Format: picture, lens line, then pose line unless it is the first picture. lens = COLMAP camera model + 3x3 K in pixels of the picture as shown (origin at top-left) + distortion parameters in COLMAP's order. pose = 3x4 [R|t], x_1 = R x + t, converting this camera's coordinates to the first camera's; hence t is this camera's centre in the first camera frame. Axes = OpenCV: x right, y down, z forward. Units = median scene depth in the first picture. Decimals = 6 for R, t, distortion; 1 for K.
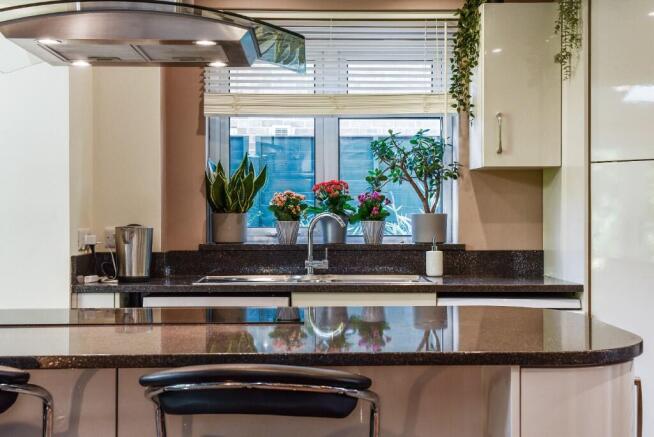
lens RADIAL K [[942.7, 0, 327.0], [0, 942.7, 218.5], [0, 0, 1]] dist [0.133588, 0.004098]
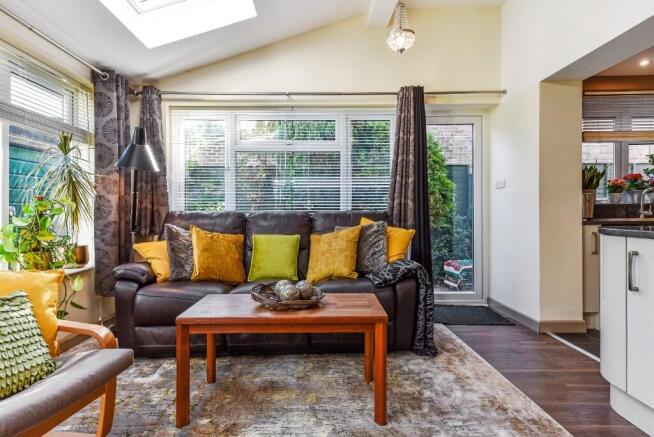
lens RADIAL K [[365.8, 0, 327.2], [0, 365.8, 206.6], [0, 0, 1]] dist [0.041244, 0.000652]
pose [[0.999876, -0.005861, 0.014621, -0.703921], [0.006002, 0.999935, -0.009654, 0.038040], [-0.014564, 0.009741, 0.999846, 0.183578]]
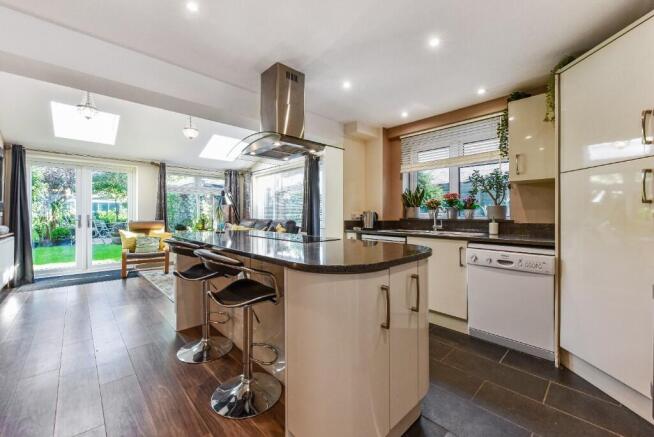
lens RADIAL K [[263.8, 0, 325.4], [0, 263.8, 215.1], [0, 0, 1]] dist [0.001561, 0.000007]
pose [[0.670165, 0.003806, -0.742203, 0.303314], [-0.004698, 0.999989, 0.000886, 0.017793], [0.742198, 0.002893, 0.670175, 0.301822]]
